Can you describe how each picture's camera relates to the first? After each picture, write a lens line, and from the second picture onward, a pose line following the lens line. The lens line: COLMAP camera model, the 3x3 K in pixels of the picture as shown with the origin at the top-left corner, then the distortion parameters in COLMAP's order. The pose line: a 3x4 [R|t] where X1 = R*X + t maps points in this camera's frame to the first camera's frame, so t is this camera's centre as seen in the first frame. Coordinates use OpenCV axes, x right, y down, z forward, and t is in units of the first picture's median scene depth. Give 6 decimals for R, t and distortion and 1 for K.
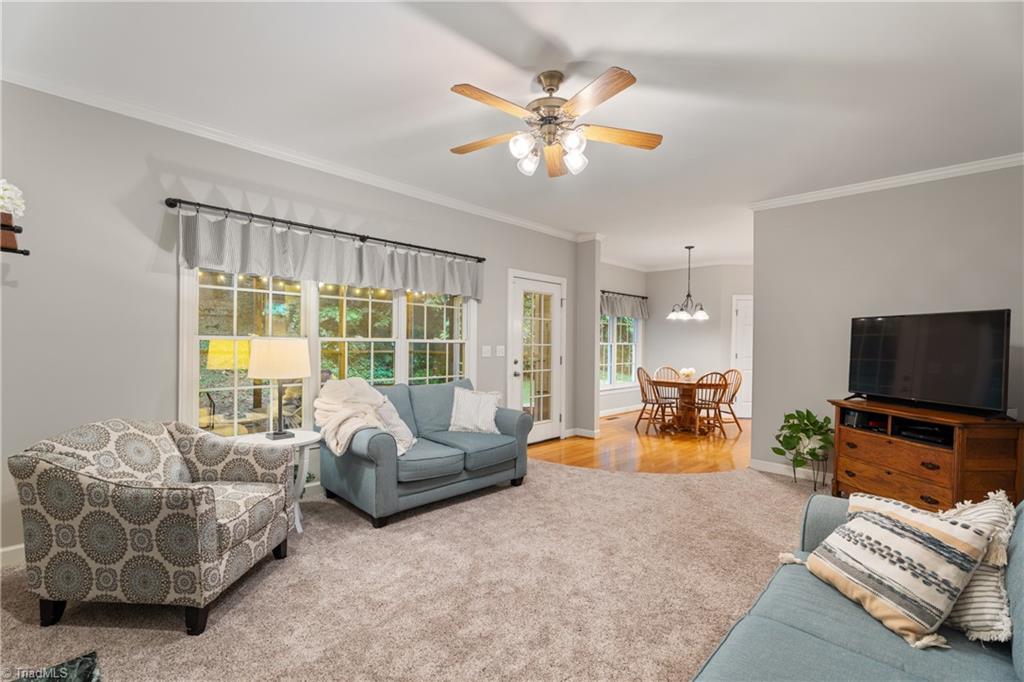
lens RADIAL K [[456.3, 0, 510.3], [0, 456.3, 344.6], [0, 0, 1]] dist [0.001840, -0.000564]
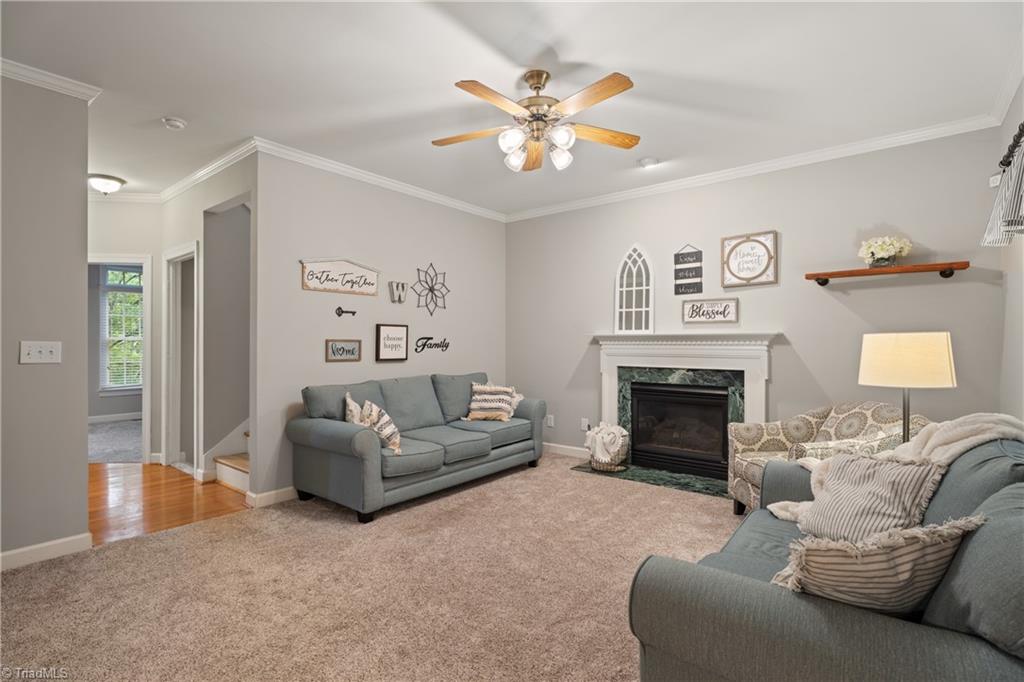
lens RADIAL K [[497.7, 0, 512.0], [0, 497.7, 341.0], [0, 0, 1]] dist [-0.000516, -0.000071]
pose [[-0.995308, -0.014460, -0.095674, 0.162444], [-0.014634, 0.999892, 0.001123, 0.006788], [0.095647, 0.002518, -0.995412, 1.413834]]
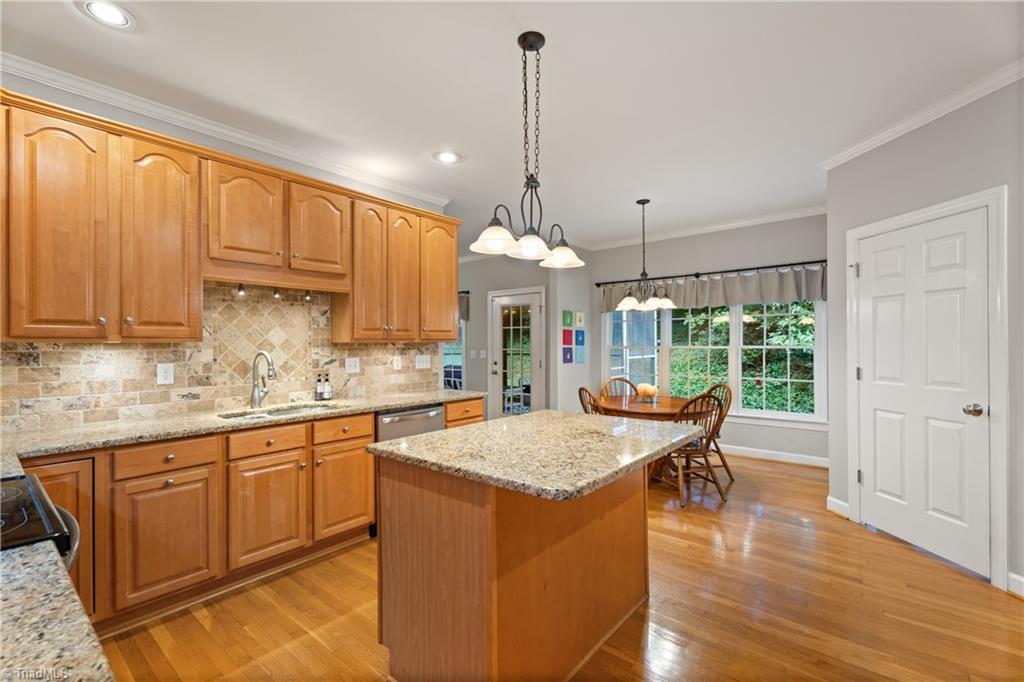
lens RADIAL K [[456.3, 0, 510.3], [0, 456.3, 344.6], [0, 0, 1]] dist [0.001840, -0.000564]
pose [[0.082324, -0.015032, -0.996492, 1.852089], [0.002628, 0.999886, -0.014866, 0.007787], [0.996602, -0.001395, 0.082355, 1.342118]]
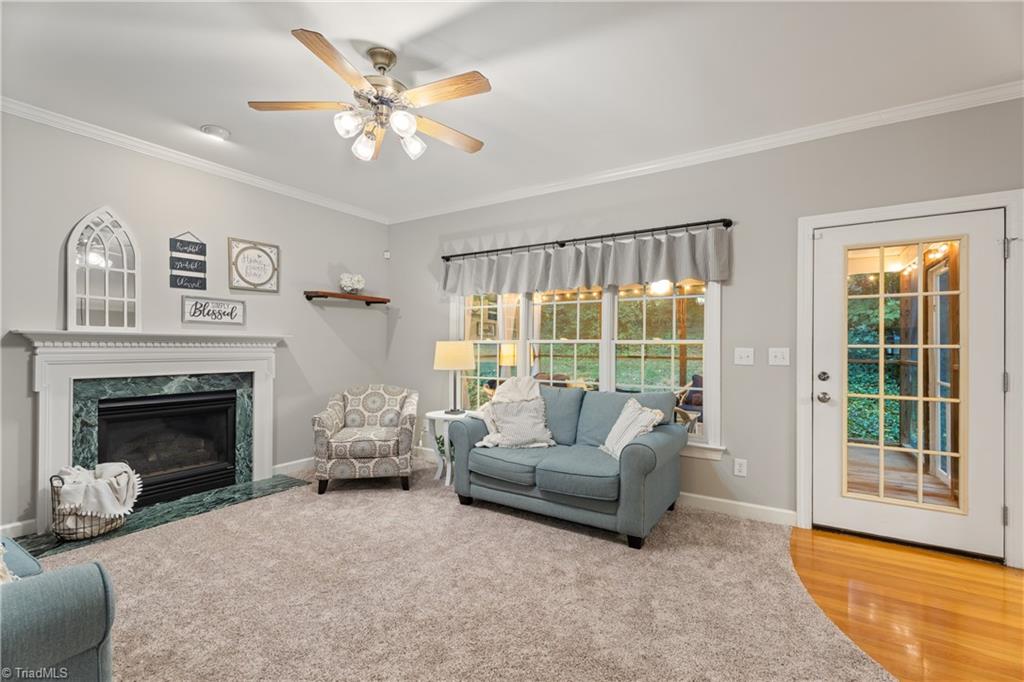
lens RADIAL K [[456.3, 0, 510.3], [0, 456.3, 344.6], [0, 0, 1]] dist [0.001840, -0.000564]
pose [[0.199510, -0.017108, -0.979747, 0.706623], [-0.008880, 0.999775, -0.019266, 0.018483], [0.979856, 0.012544, 0.199313, 0.722576]]
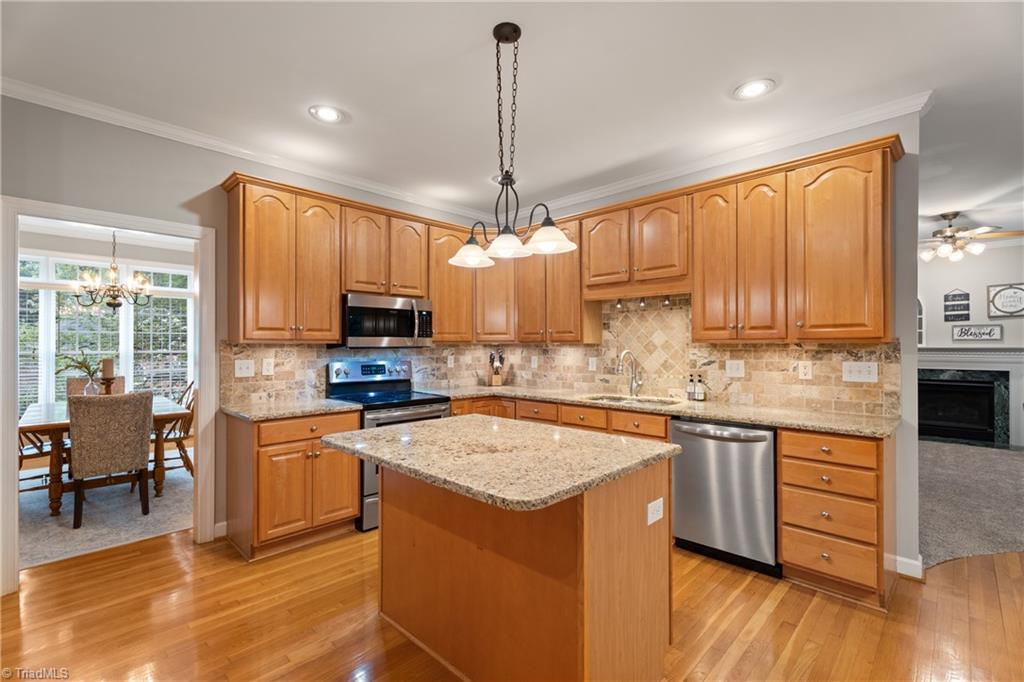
lens RADIAL K [[456.3, 0, 510.3], [0, 456.3, 344.6], [0, 0, 1]] dist [0.001840, -0.000564]
pose [[-0.999899, -0.014178, 0.001164, 1.289557], [-0.014176, 0.999897, 0.002179, -0.005015], [-0.001195, 0.002162, -0.999997, 1.958418]]
